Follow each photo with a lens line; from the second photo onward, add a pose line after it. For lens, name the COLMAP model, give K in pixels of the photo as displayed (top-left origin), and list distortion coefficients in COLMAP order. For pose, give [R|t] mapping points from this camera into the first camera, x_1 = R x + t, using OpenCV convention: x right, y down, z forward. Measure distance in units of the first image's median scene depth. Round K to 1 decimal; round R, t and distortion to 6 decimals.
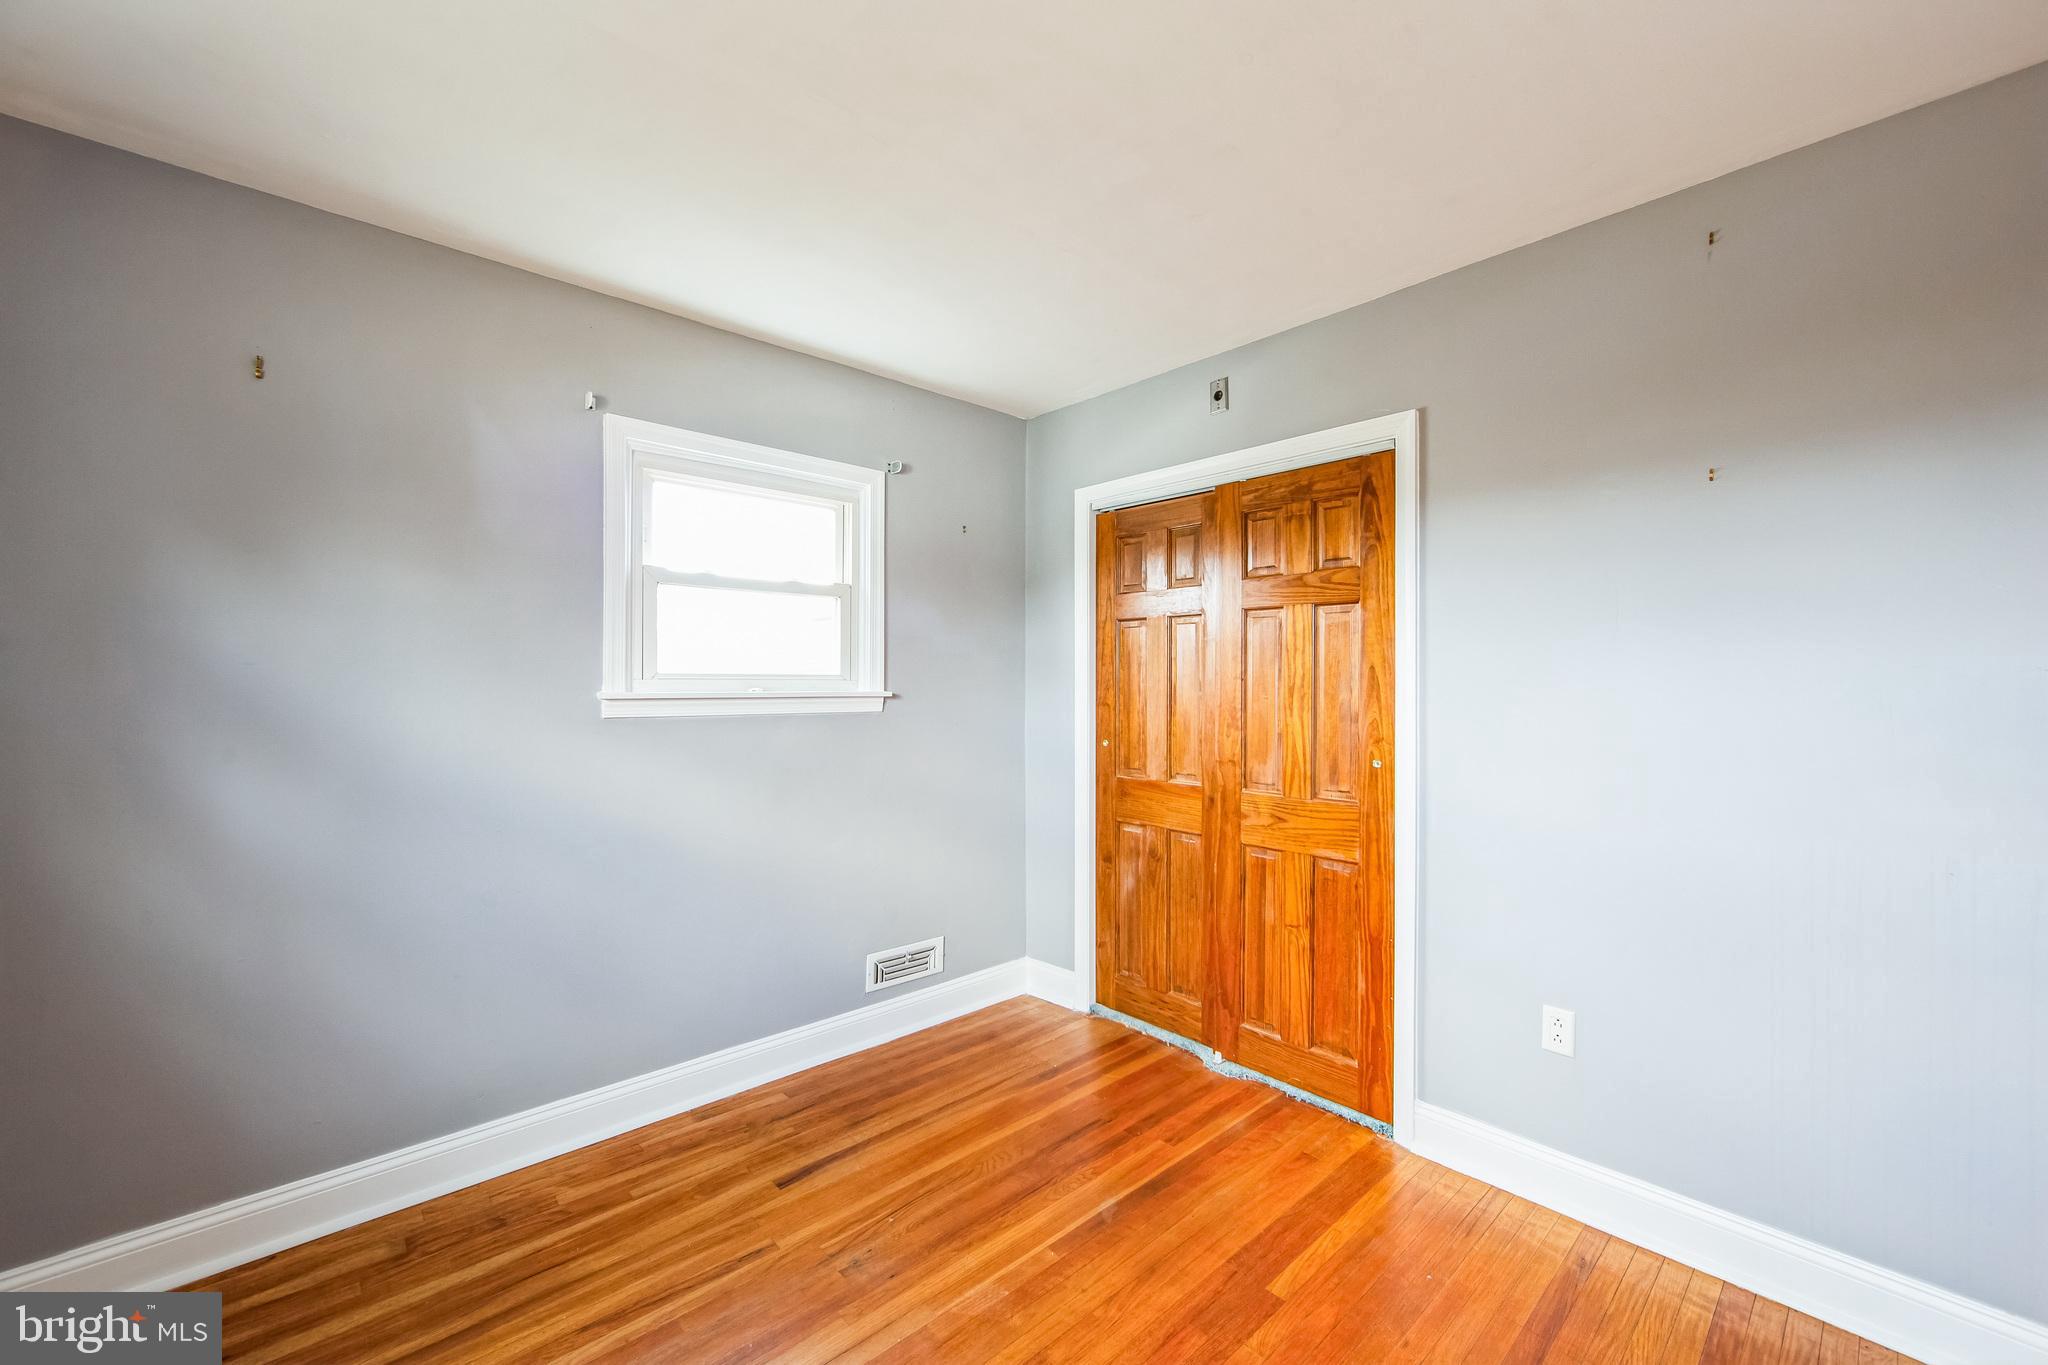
lens RADIAL K [[805.4, 0, 1029.3], [0, 805.4, 679.3], [0, 0, 1]] dist [-0.009013, 0.000663]
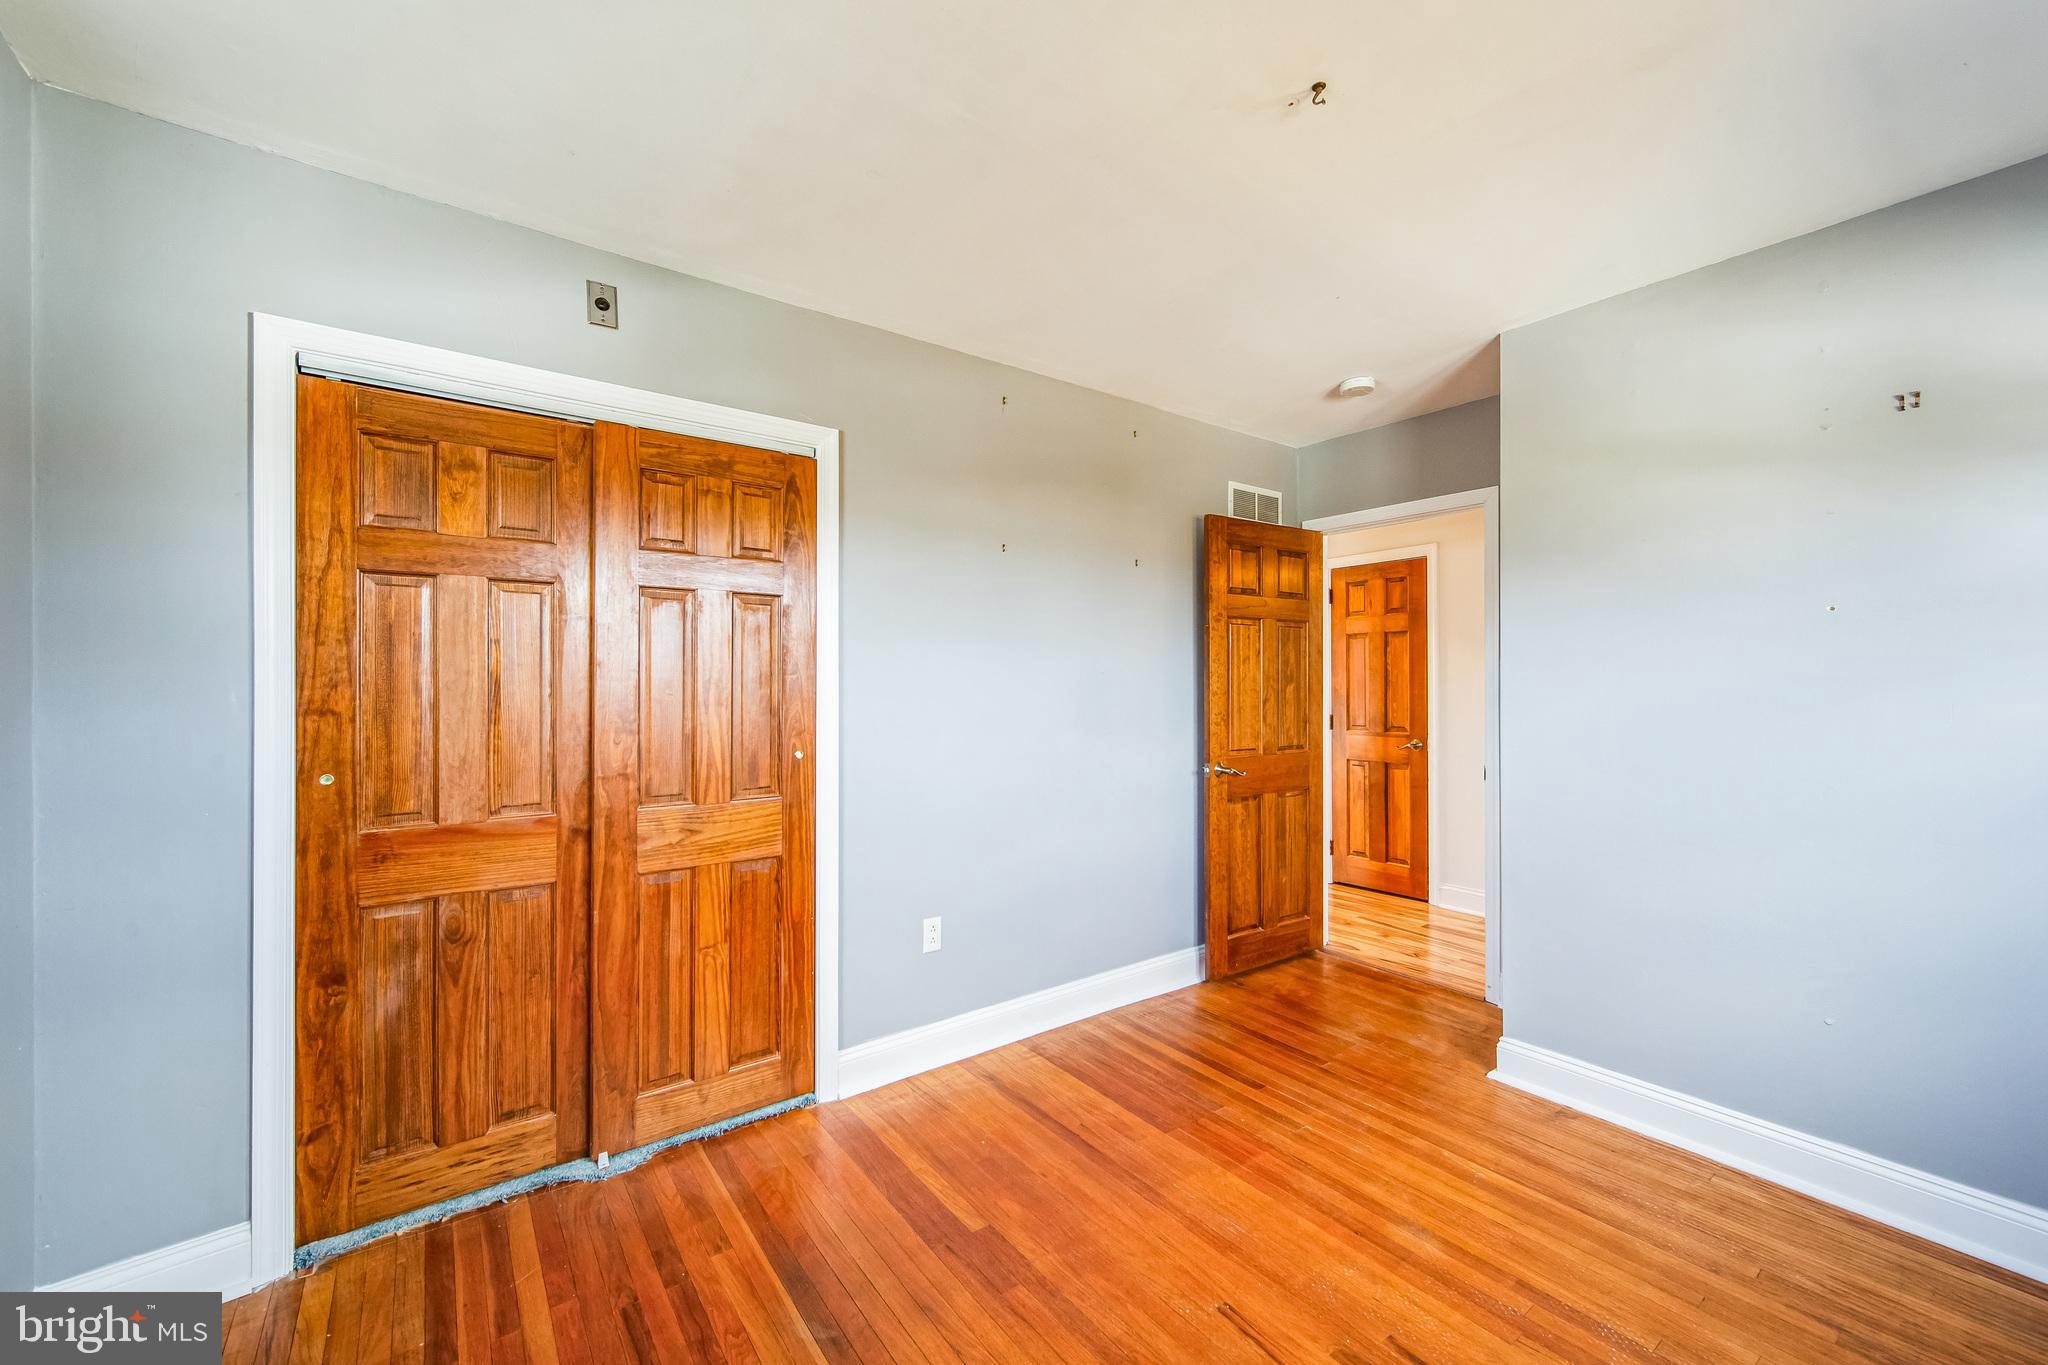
lens RADIAL K [[805.4, 0, 1029.2], [0, 805.4, 680.0], [0, 0, 1]] dist [-0.009013, 0.000663]
pose [[0.097041, 0.002590, 0.995277, -0.512472], [-0.003848, 0.999990, -0.002227, 0.008866], [-0.995273, -0.003614, 0.097050, 0.537491]]
